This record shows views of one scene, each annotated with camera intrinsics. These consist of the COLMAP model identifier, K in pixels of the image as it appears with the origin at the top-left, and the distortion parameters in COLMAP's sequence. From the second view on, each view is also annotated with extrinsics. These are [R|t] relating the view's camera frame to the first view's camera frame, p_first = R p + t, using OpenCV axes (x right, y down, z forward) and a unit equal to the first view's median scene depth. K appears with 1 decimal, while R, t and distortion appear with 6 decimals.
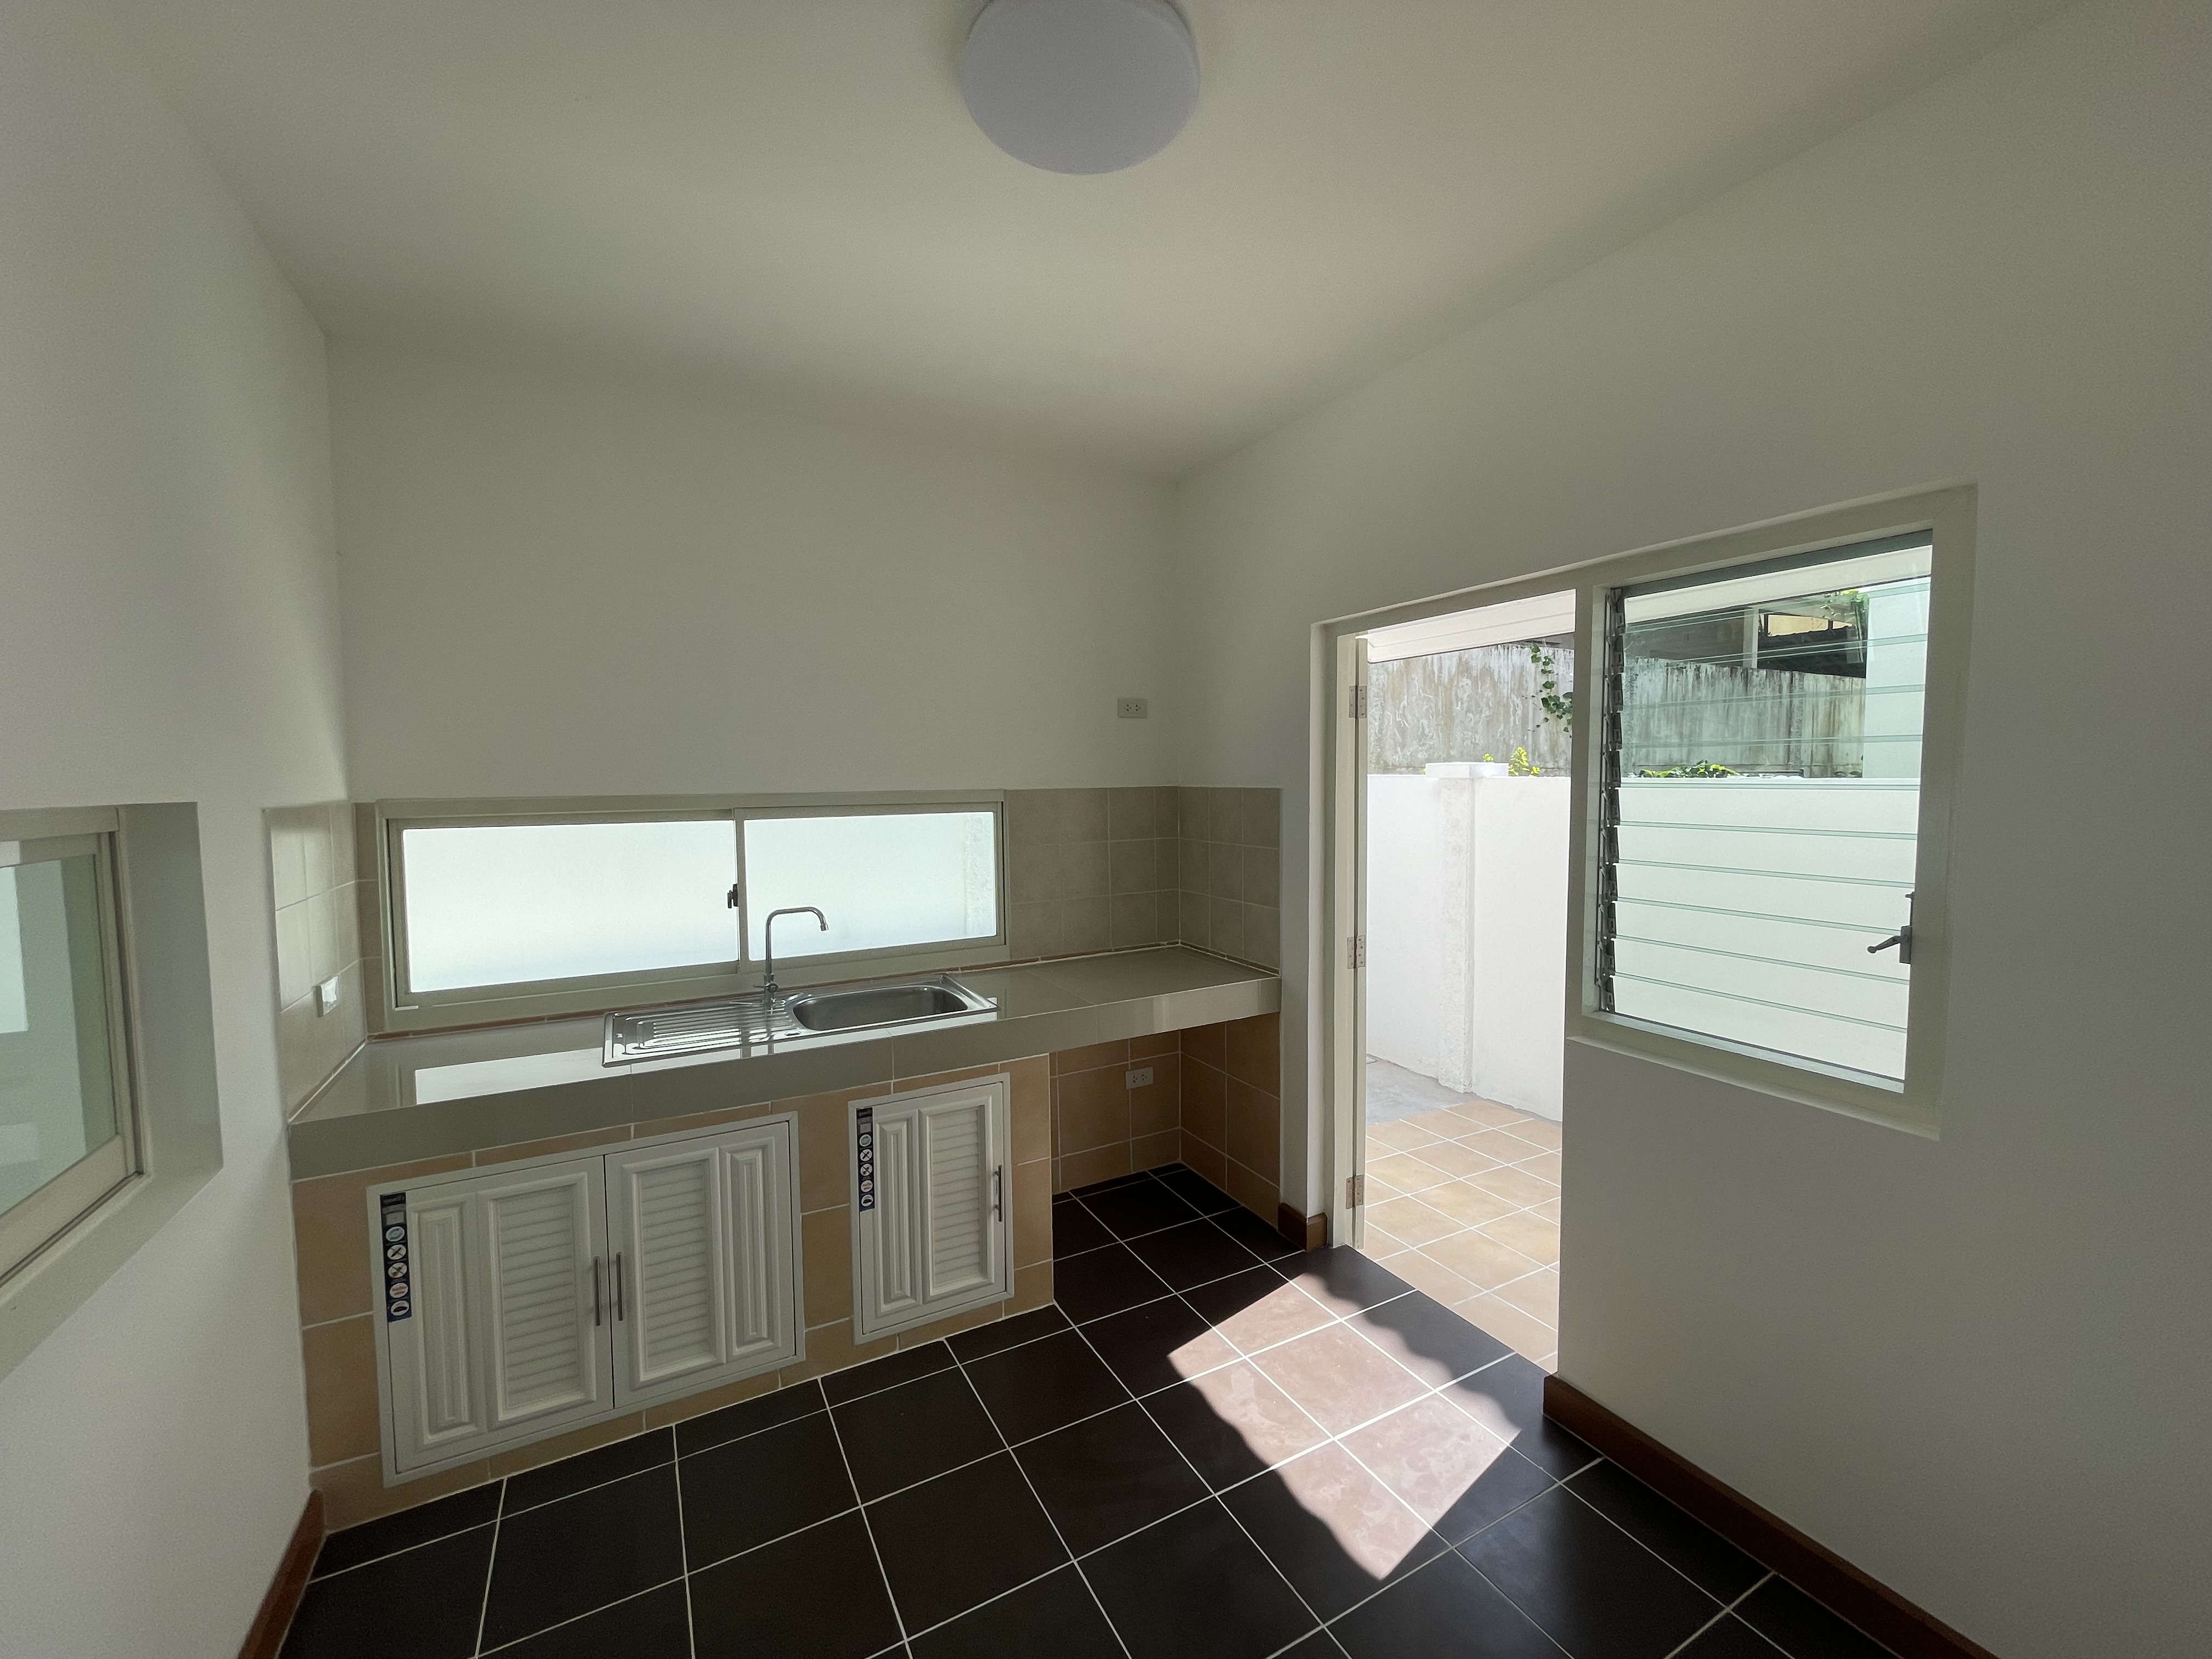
lens RADIAL K [[890.7, 0, 1107.6], [0, 890.7, 832.9], [0, 0, 1]] dist [-0.003374, 0.000032]
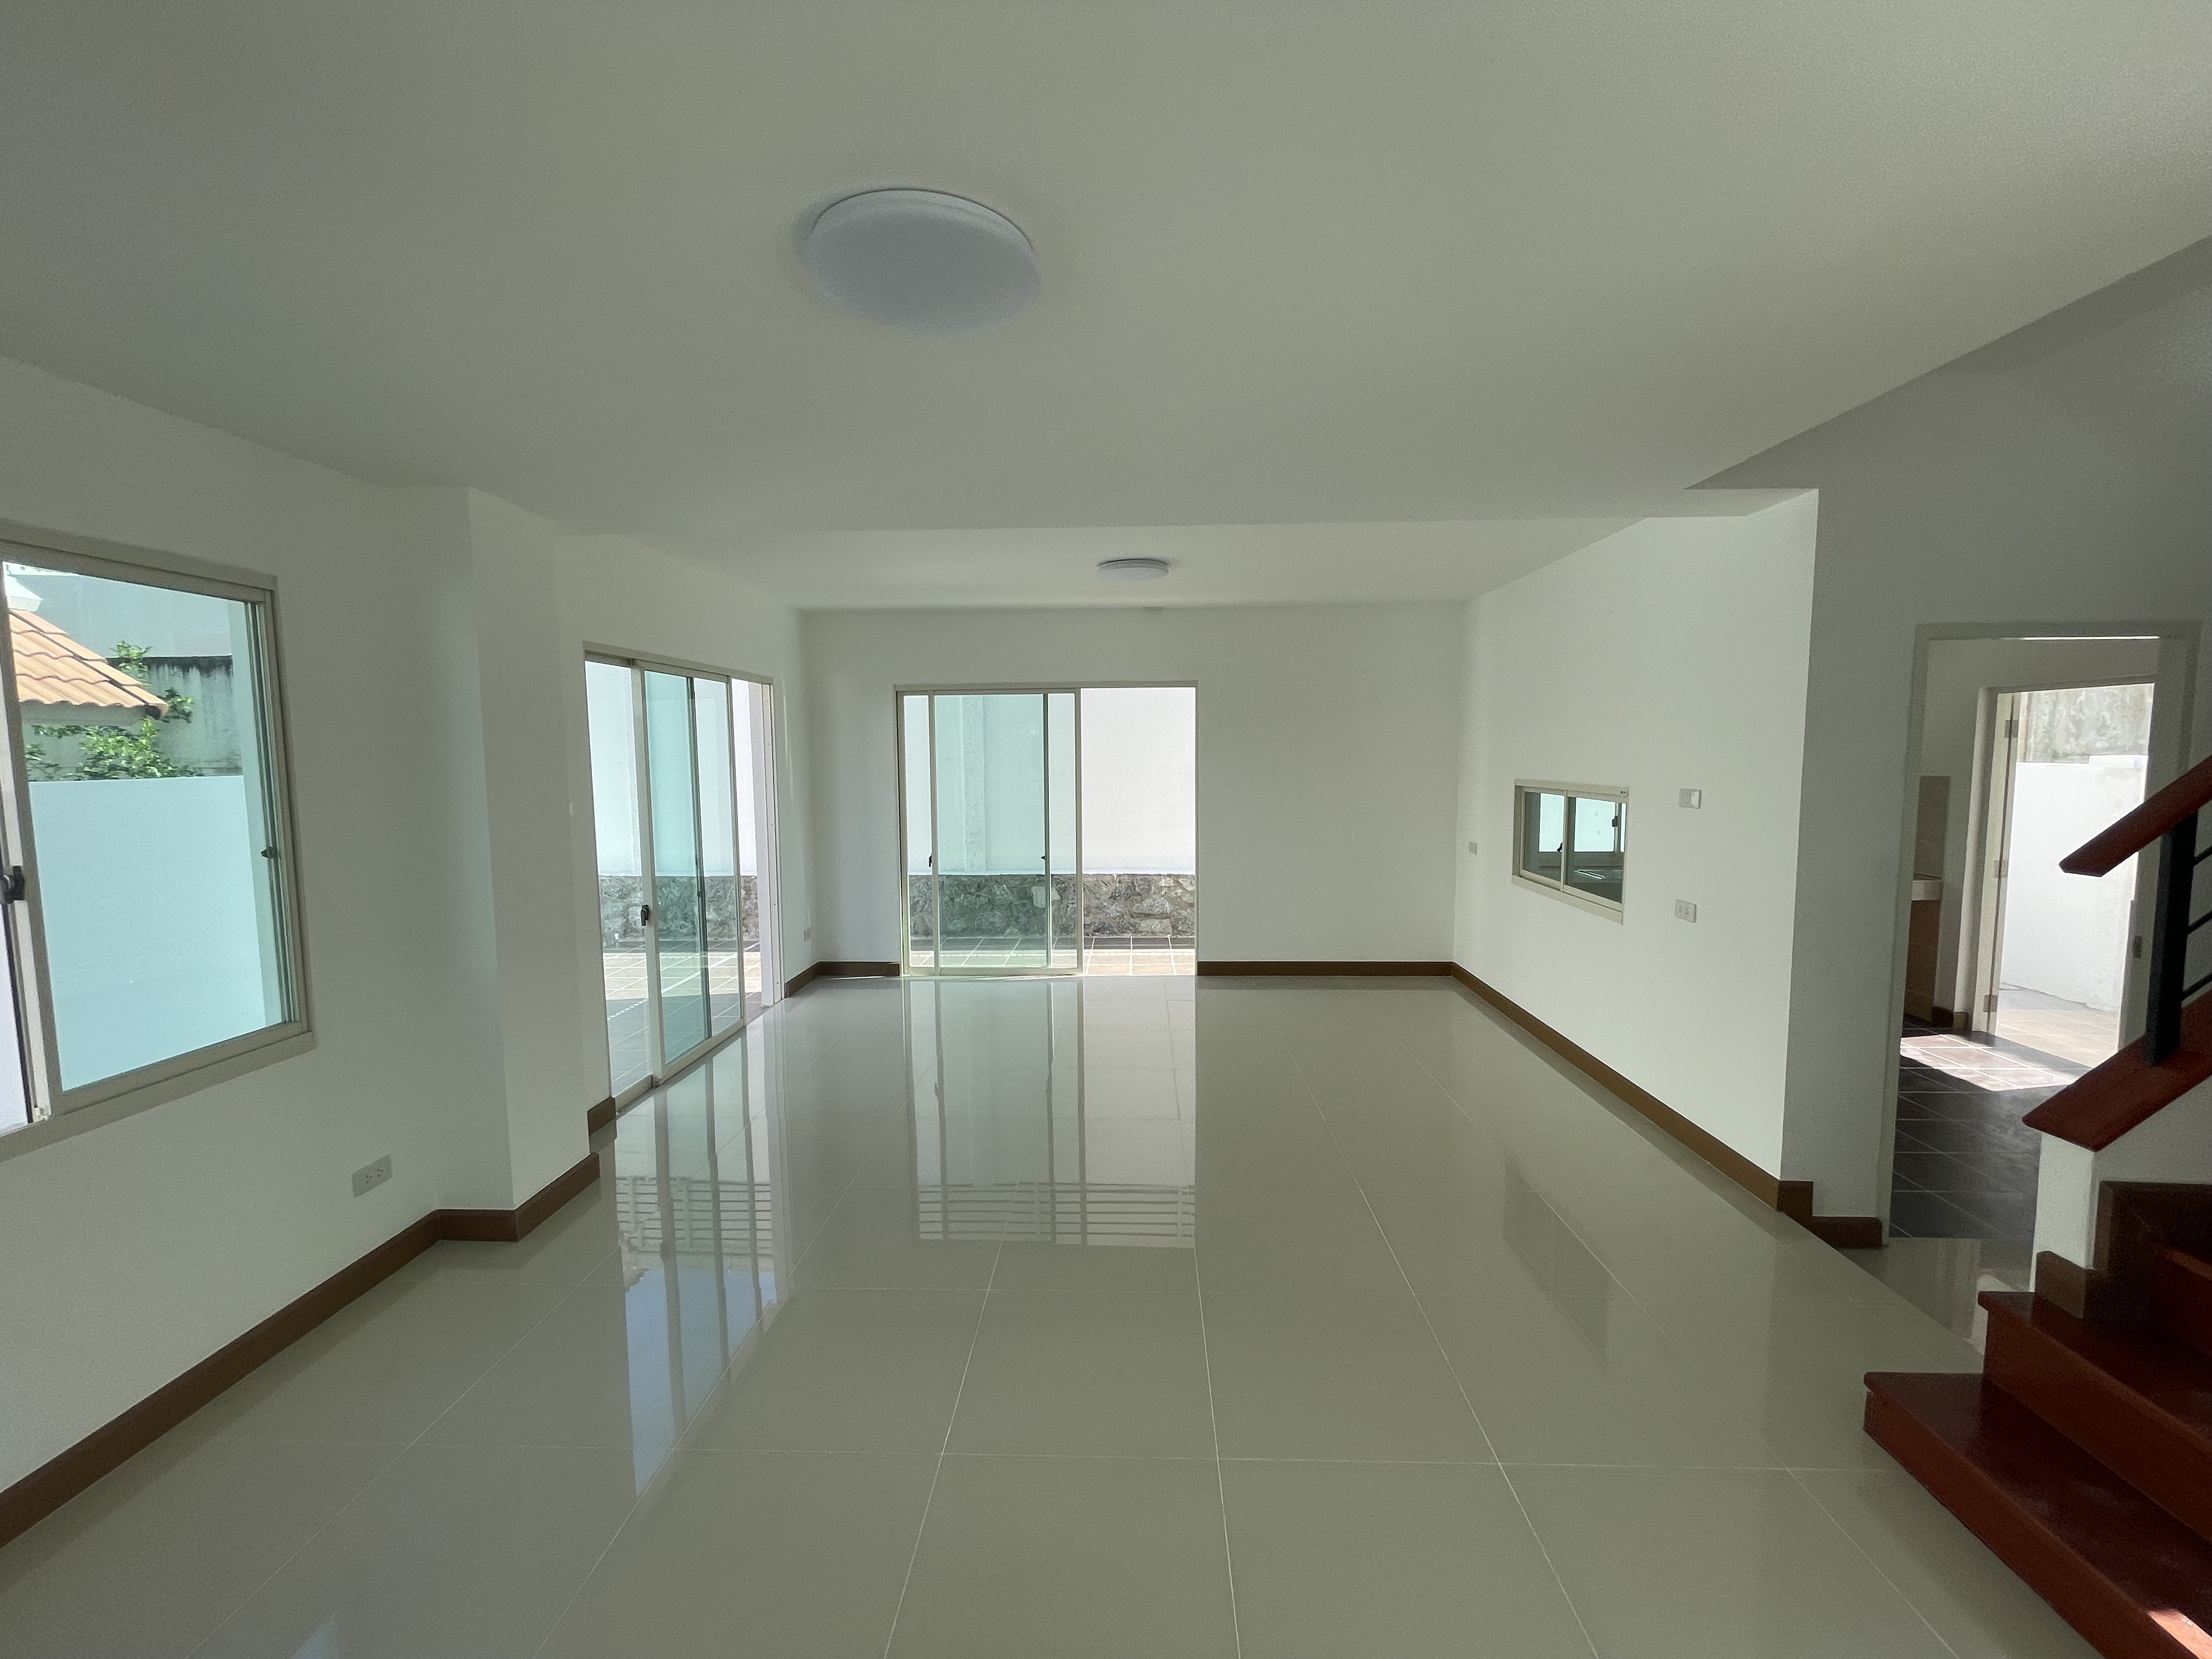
lens RADIAL K [[890.7, 0, 1107.6], [0, 890.7, 832.9], [0, 0, 1]] dist [-0.003374, 0.000032]
pose [[0.859800, 0.045796, -0.508573, -0.354216], [-0.030619, 0.998802, 0.038174, 0.047156], [0.509712, -0.017250, 0.860172, -1.424372]]
